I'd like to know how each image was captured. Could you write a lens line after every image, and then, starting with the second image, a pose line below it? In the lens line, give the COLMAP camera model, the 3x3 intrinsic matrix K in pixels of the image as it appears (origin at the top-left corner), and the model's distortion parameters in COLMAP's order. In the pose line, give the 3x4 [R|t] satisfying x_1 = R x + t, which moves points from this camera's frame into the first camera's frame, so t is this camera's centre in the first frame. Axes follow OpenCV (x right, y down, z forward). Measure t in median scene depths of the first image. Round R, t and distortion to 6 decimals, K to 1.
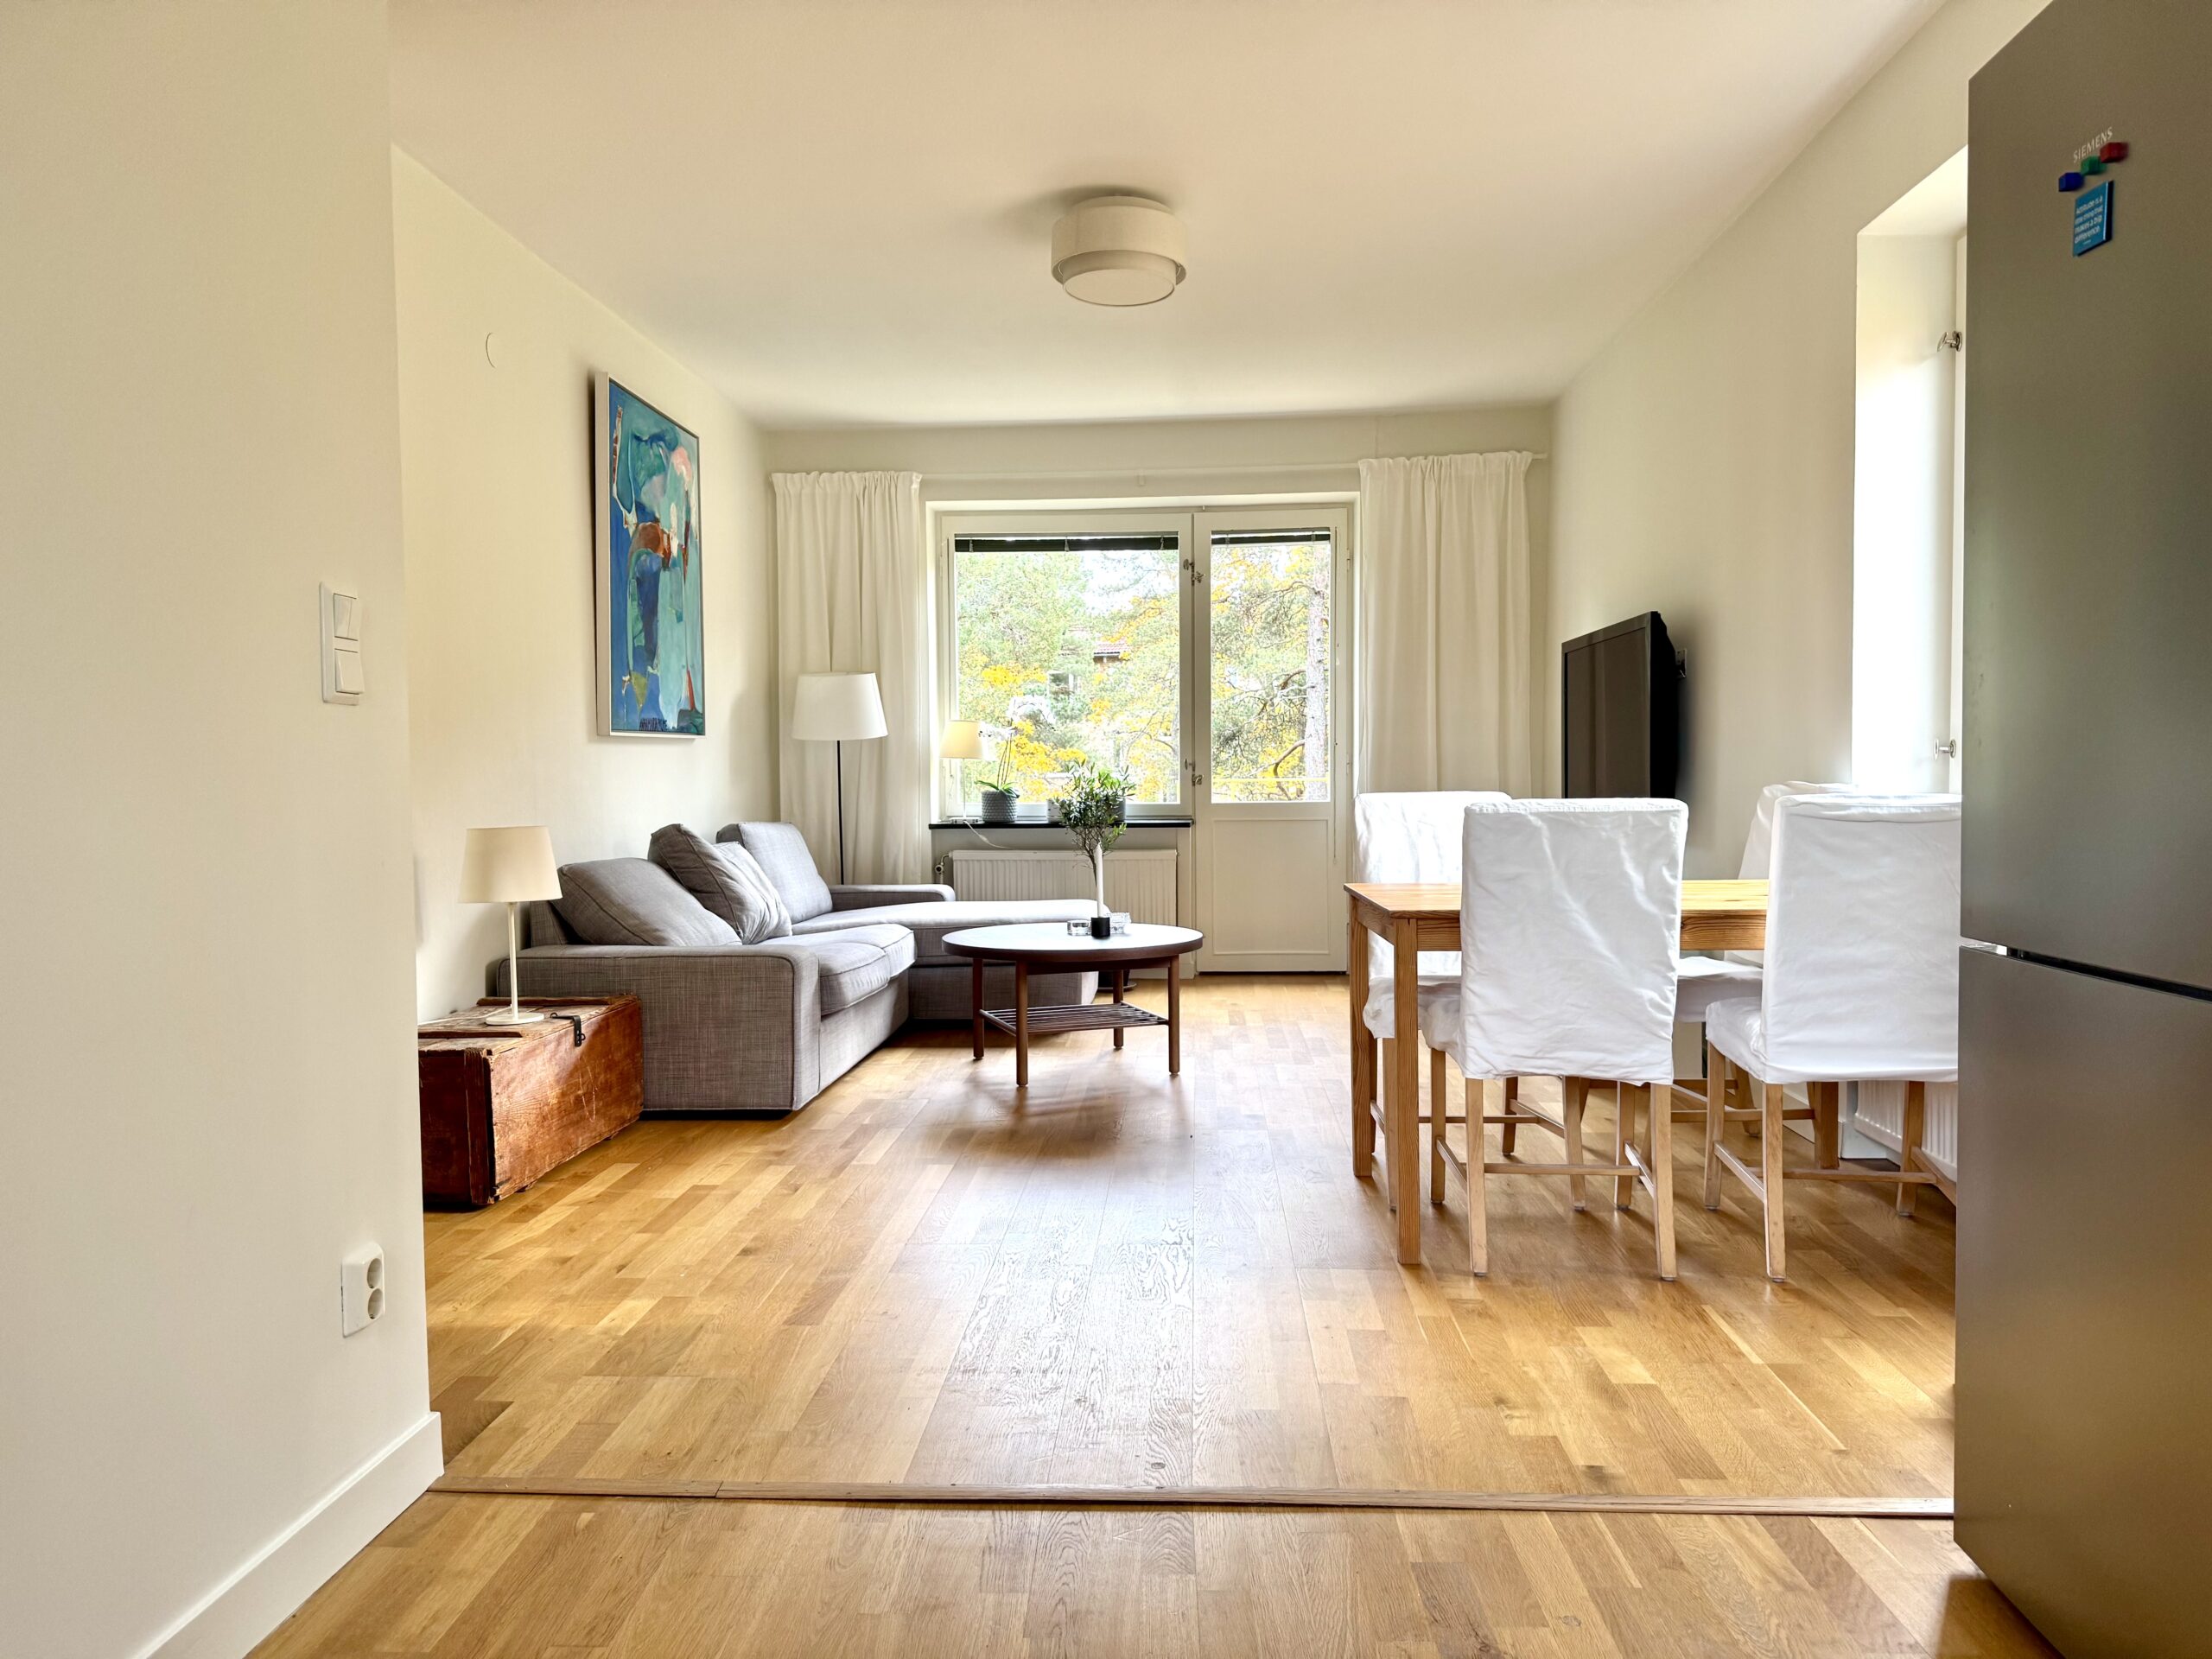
lens RADIAL K [[1631.9, 0, 1106.0], [0, 1631.9, 829.5], [0, 0, 1]] dist [0.004880, -0.043724]
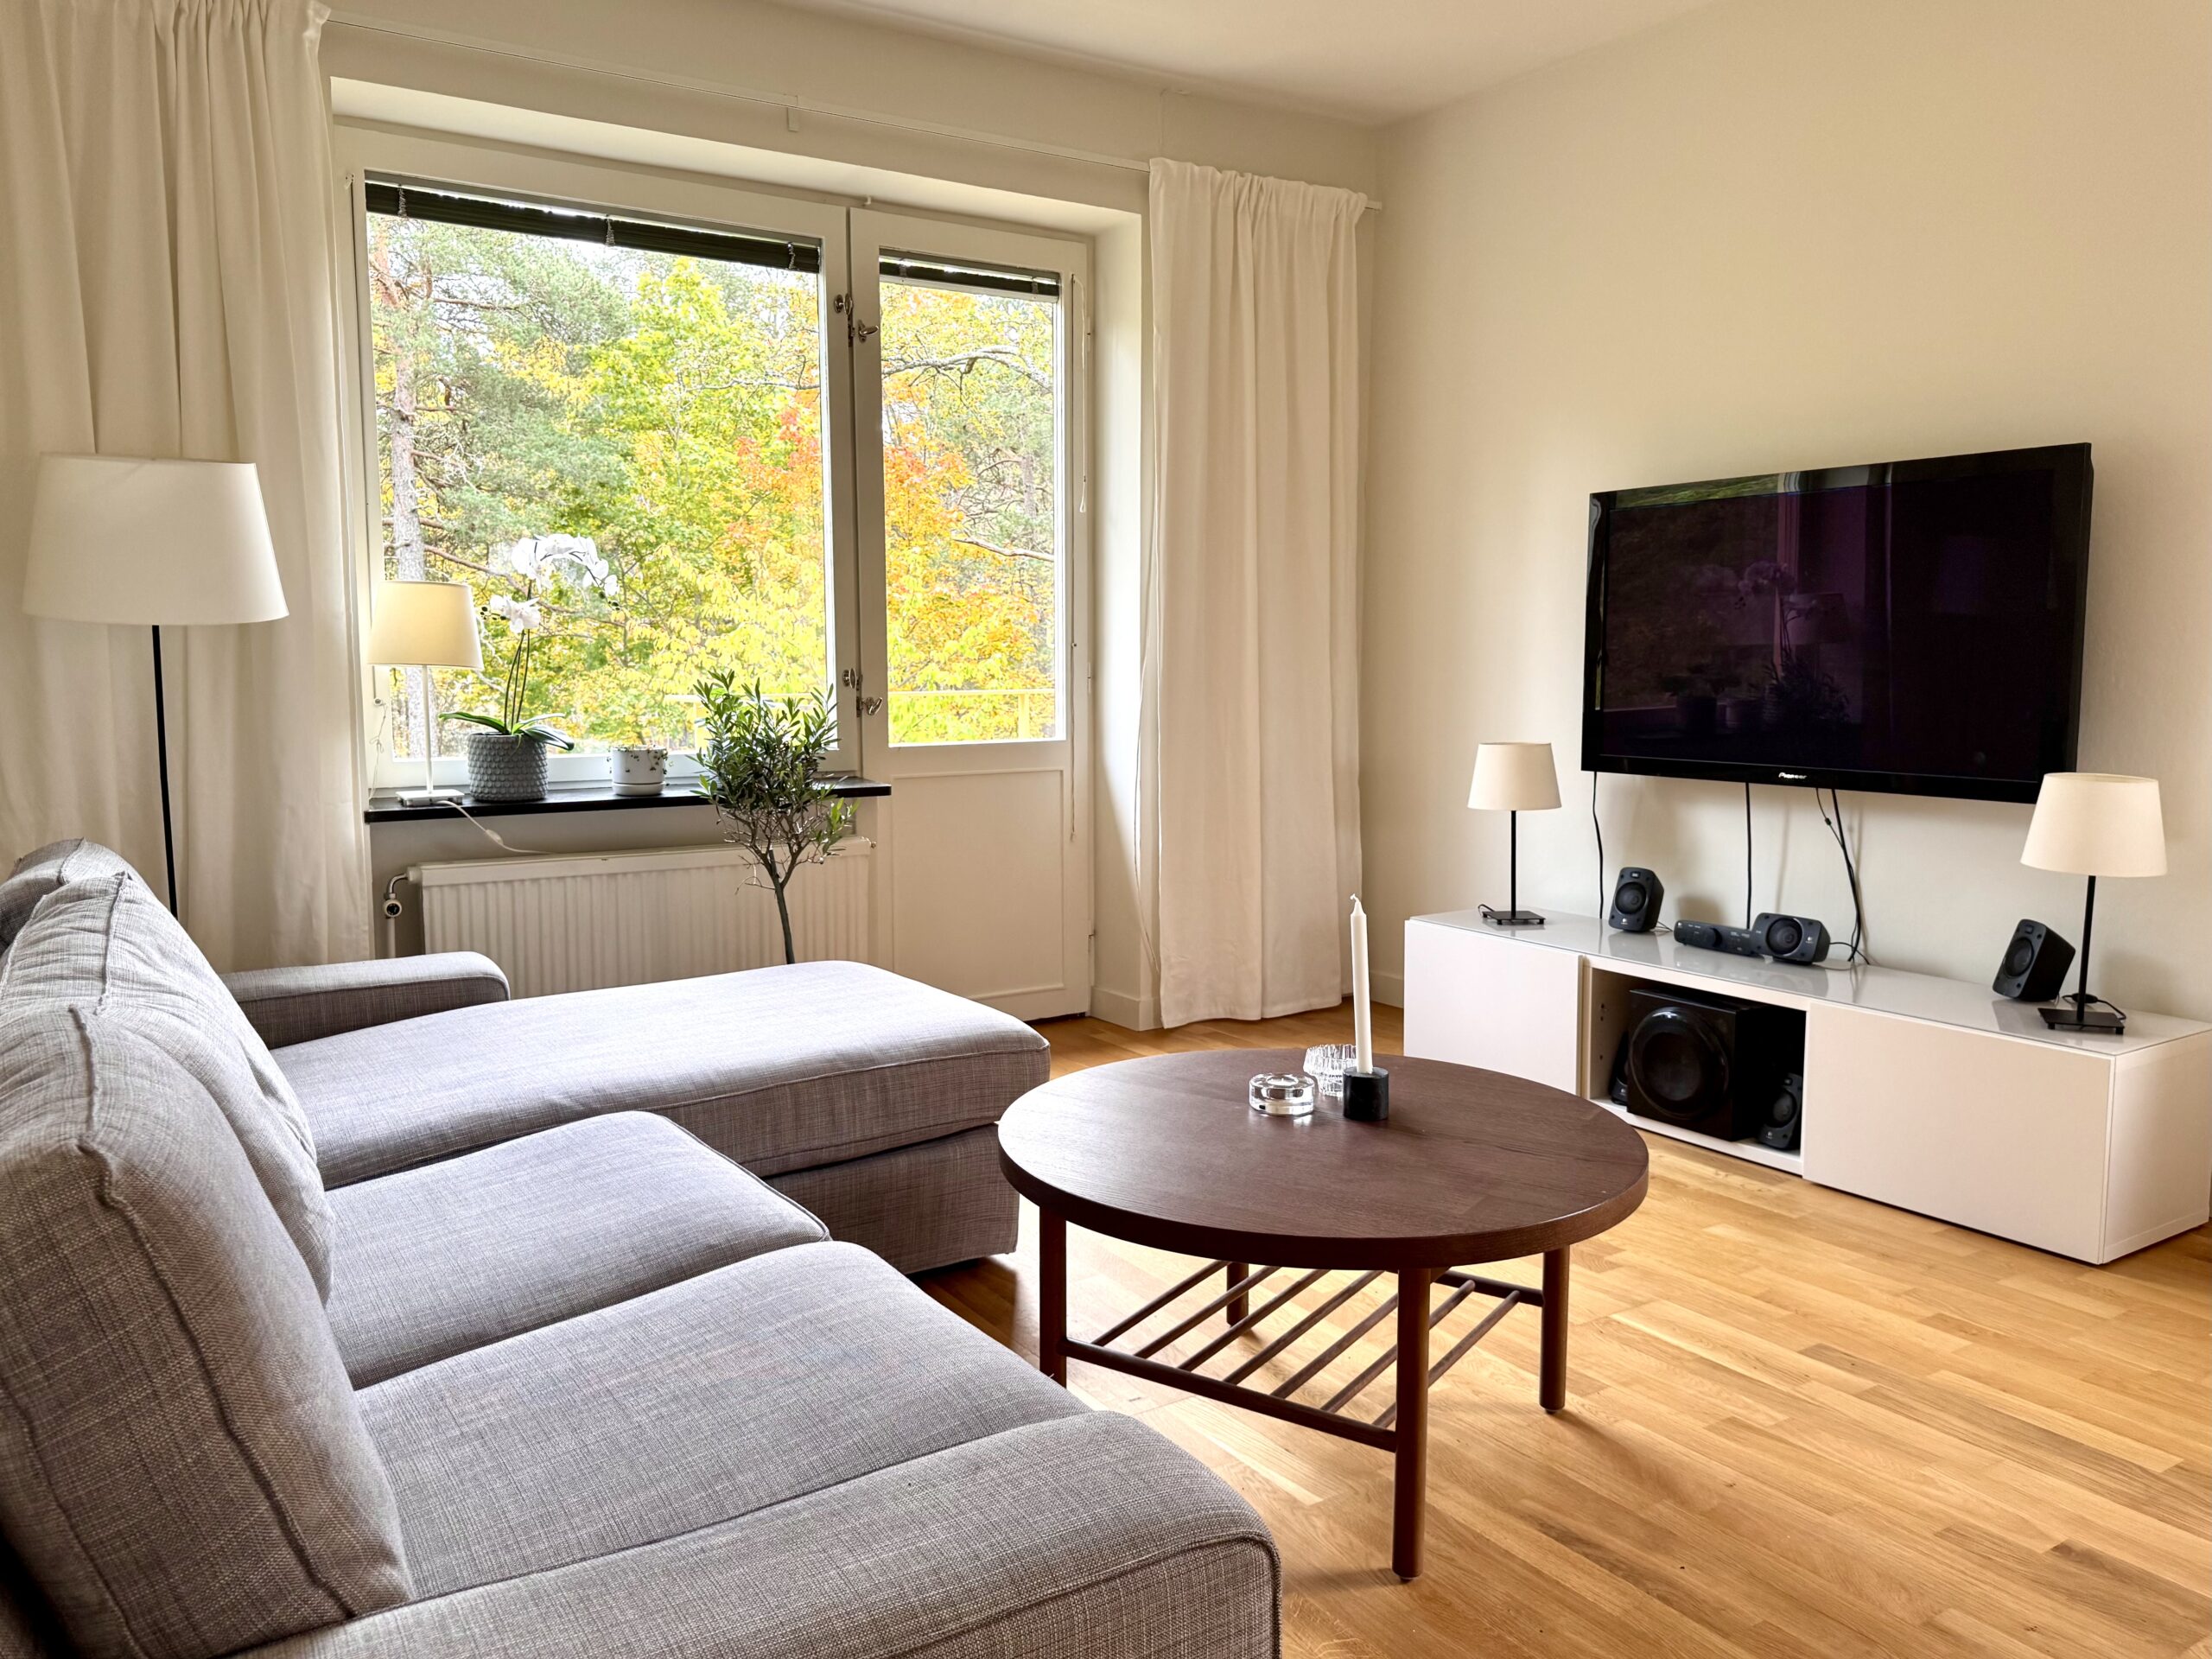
lens RADIAL K [[1631.9, 0, 1106.0], [0, 1631.9, 829.5], [0, 0, 1]] dist [0.004880, -0.043724]
pose [[0.789232, -0.060031, 0.611153, -0.222530], [0.013246, 0.996643, 0.080791, -0.032107], [-0.613952, -0.055667, 0.787378, 0.515799]]
